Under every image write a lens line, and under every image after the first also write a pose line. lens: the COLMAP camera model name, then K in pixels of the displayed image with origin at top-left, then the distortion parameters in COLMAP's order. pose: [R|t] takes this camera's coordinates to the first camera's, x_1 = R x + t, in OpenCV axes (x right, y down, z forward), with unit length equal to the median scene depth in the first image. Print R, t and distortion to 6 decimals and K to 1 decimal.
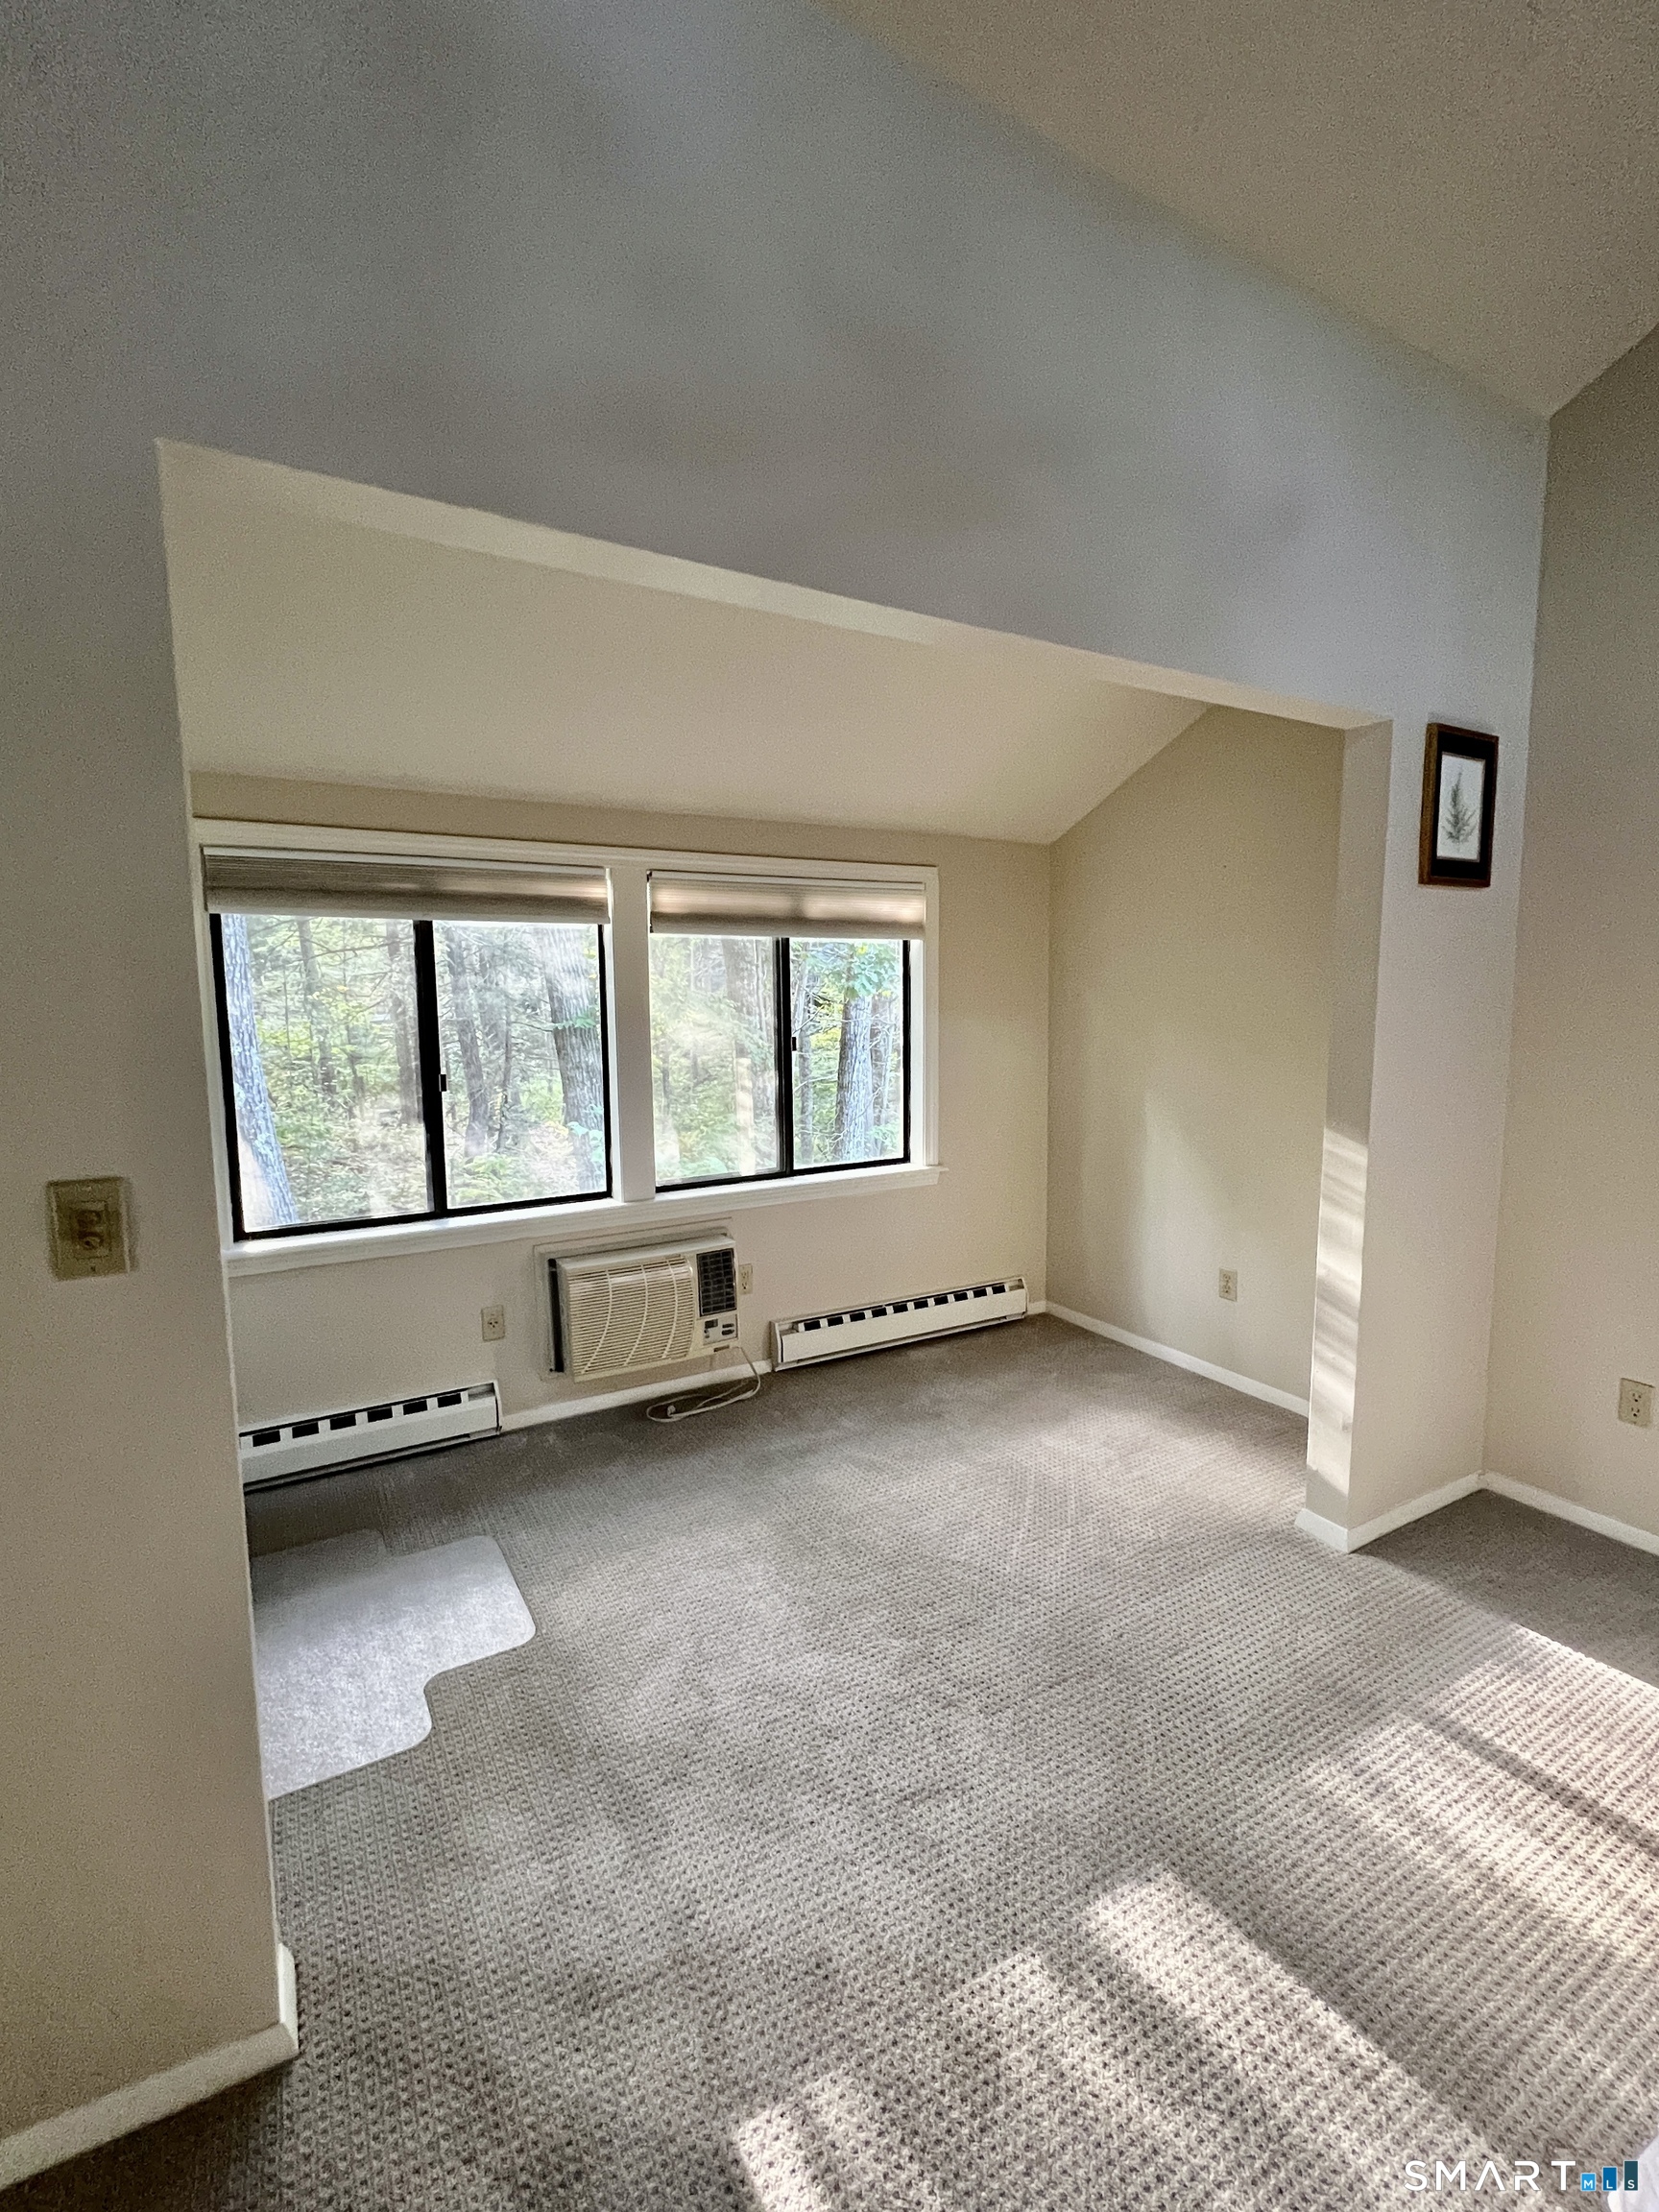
lens RADIAL K [[979.0, 0, 824.9], [0, 979.0, 1105.8], [0, 0, 1]] dist [-0.002061, 0.002401]
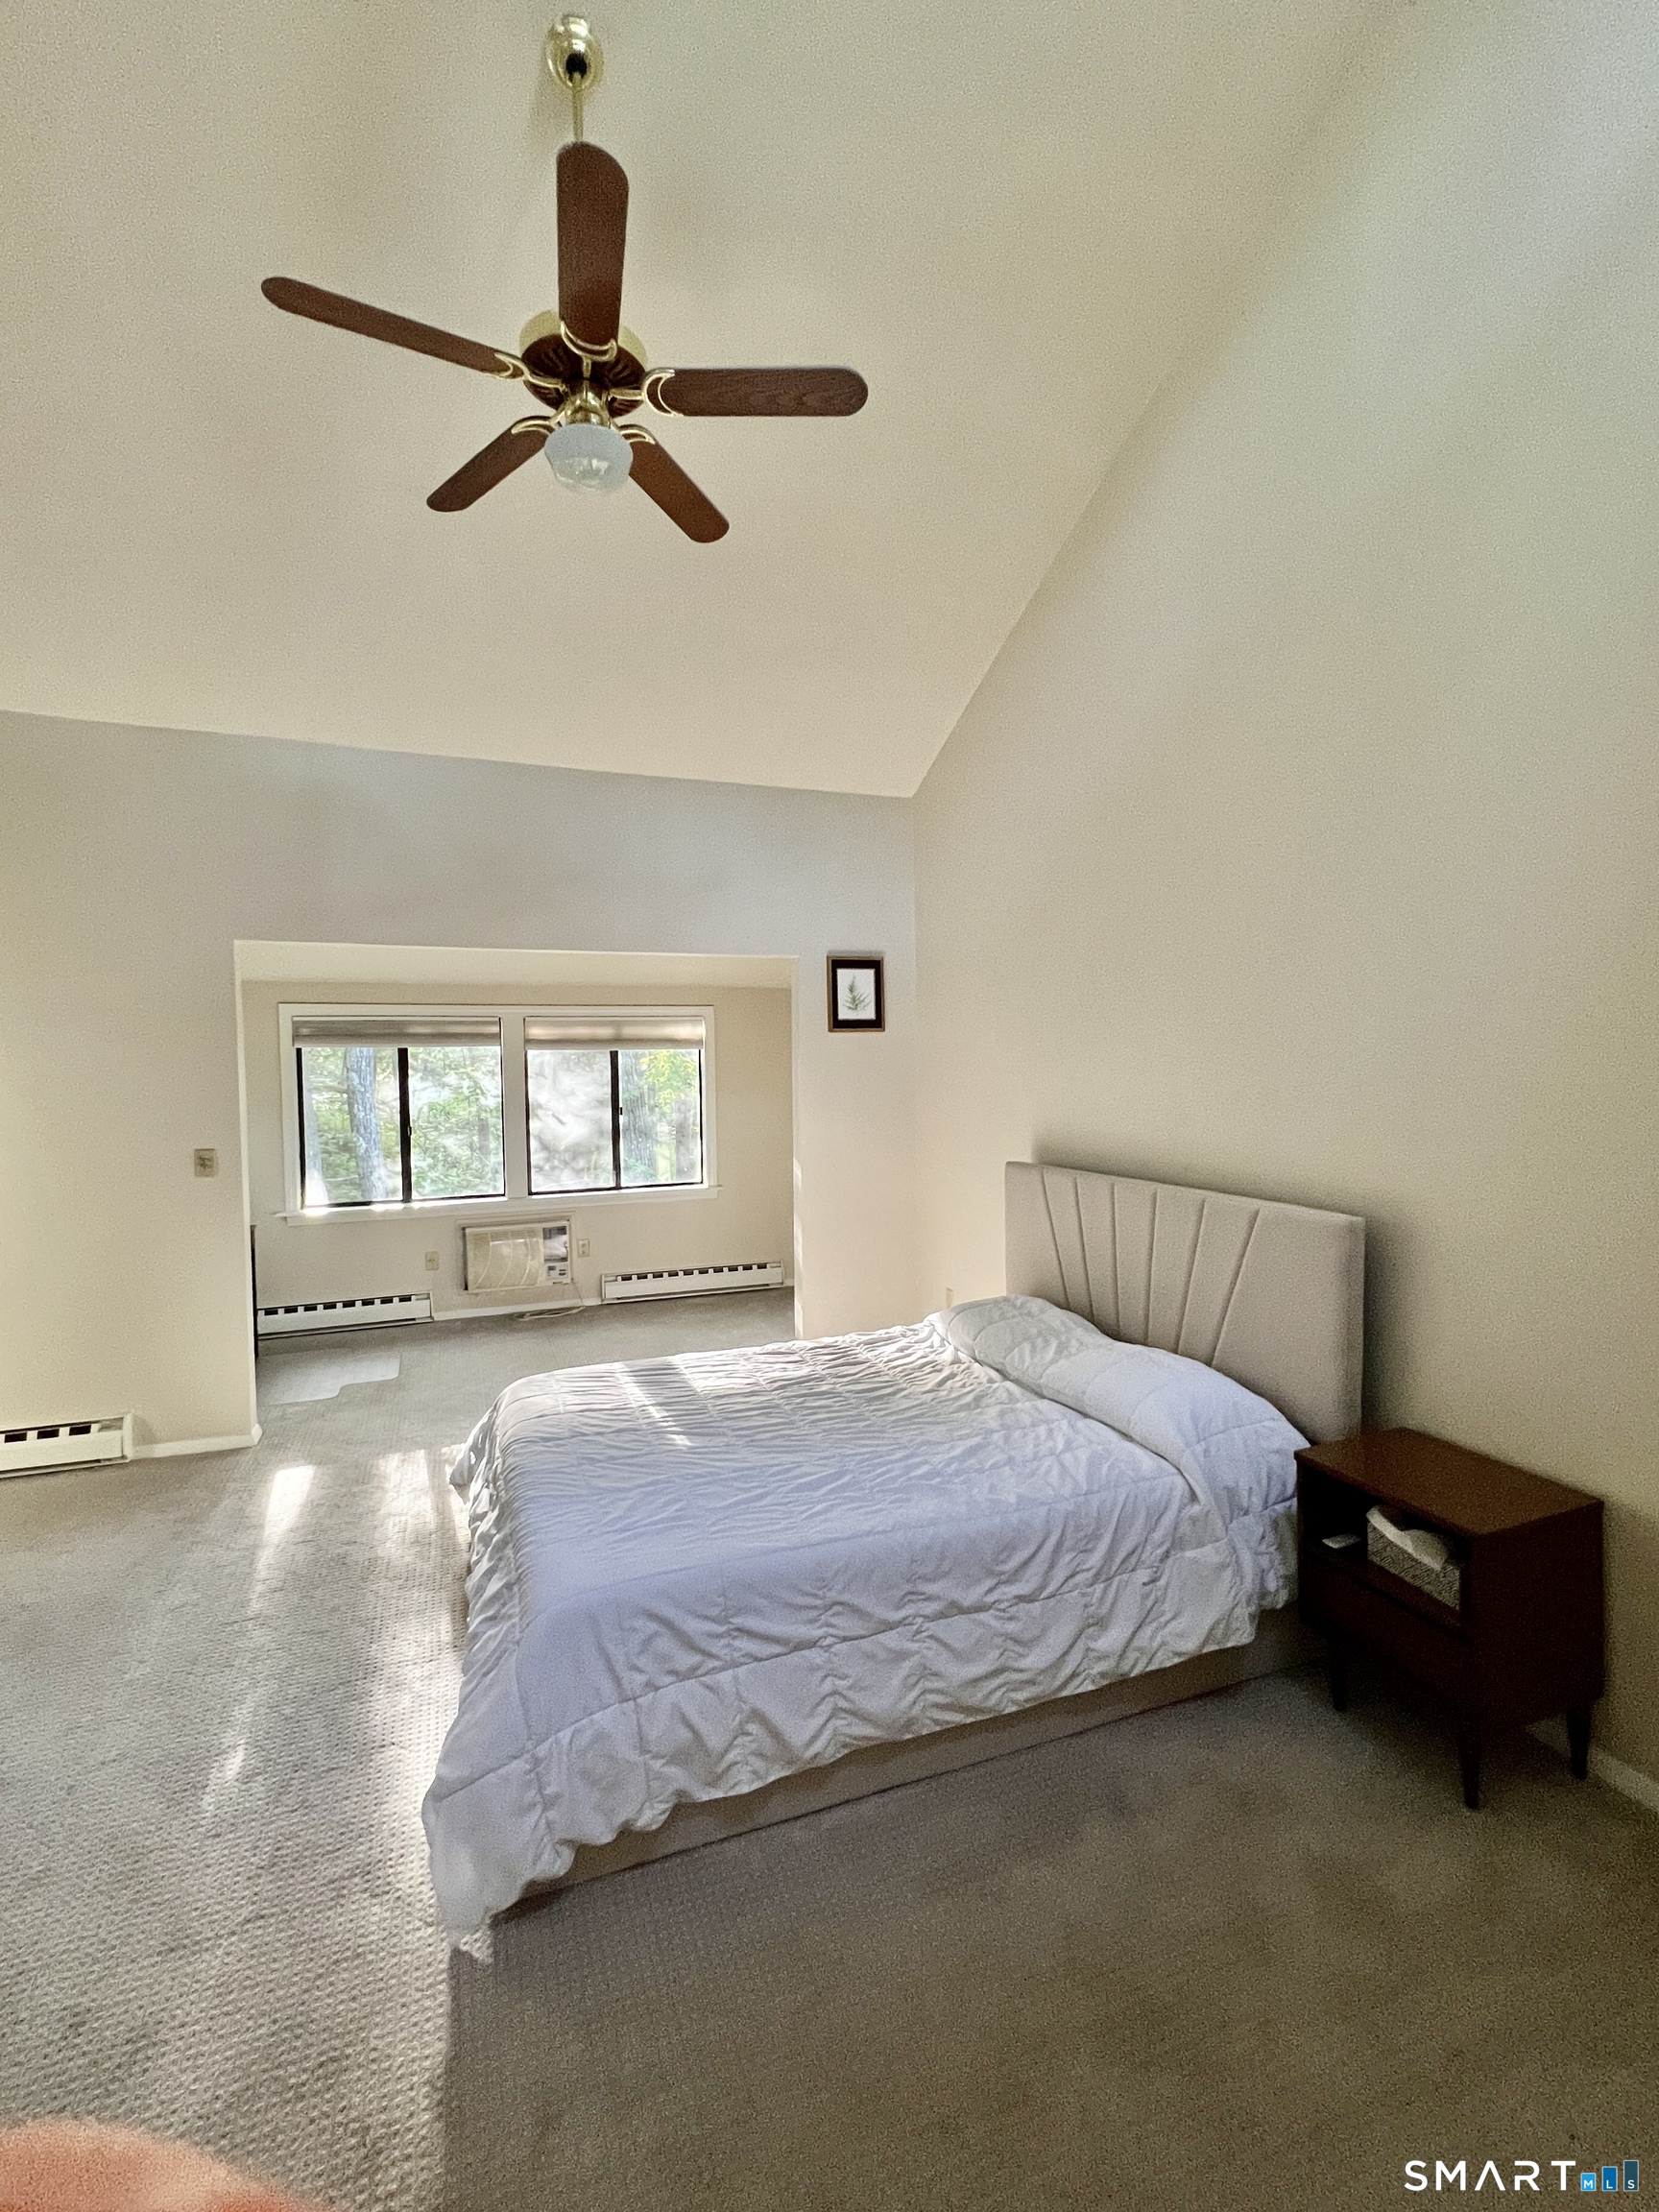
lens RADIAL K [[979.0, 0, 825.2], [0, 979.0, 1101.4], [0, 0, 1]] dist [-0.002061, 0.002401]
pose [[0.987015, 0.000873, -0.160624, 0.697413], [-0.012943, 0.997166, -0.074114, 0.048113], [0.160104, 0.075230, 0.984229, -0.733498]]
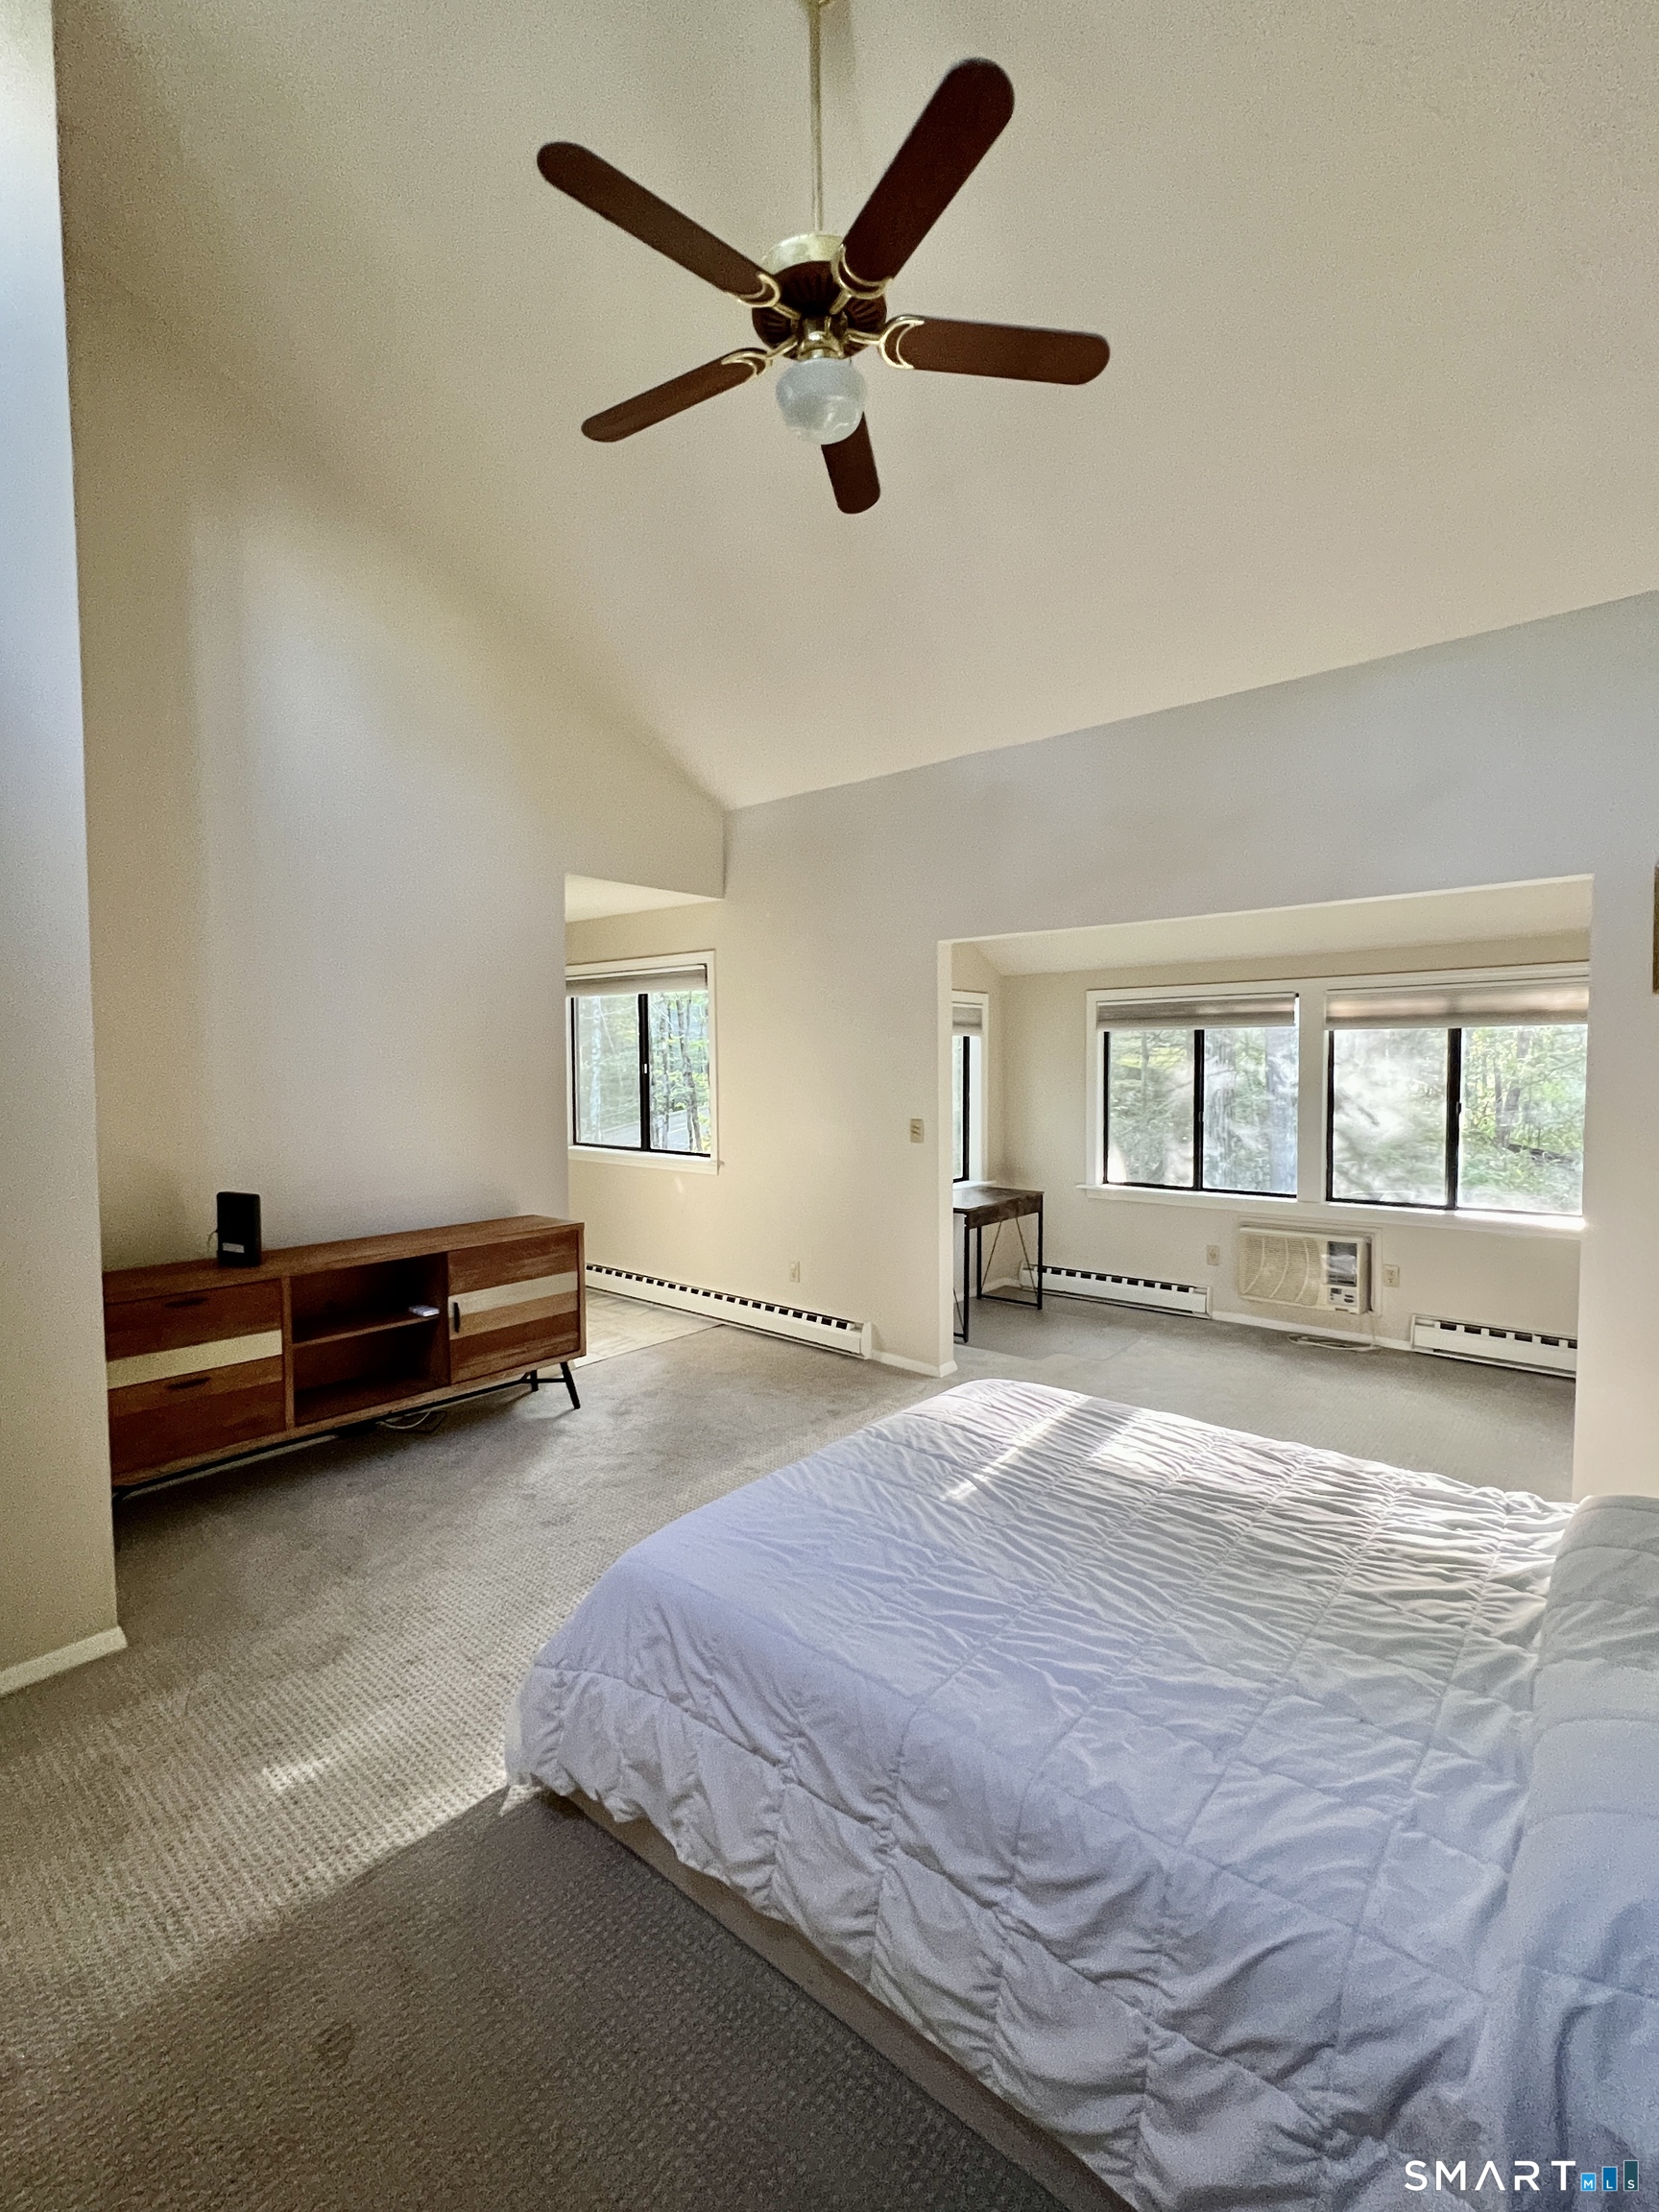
lens RADIAL K [[979.0, 0, 828.7], [0, 979.0, 1104.6], [0, 0, 1]] dist [-0.002061, 0.002401]
pose [[0.337558, 0.049937, -0.939979, 1.064987], [-0.101684, 0.994683, 0.016328, -0.005626], [0.935796, 0.090069, 0.340841, -0.268776]]
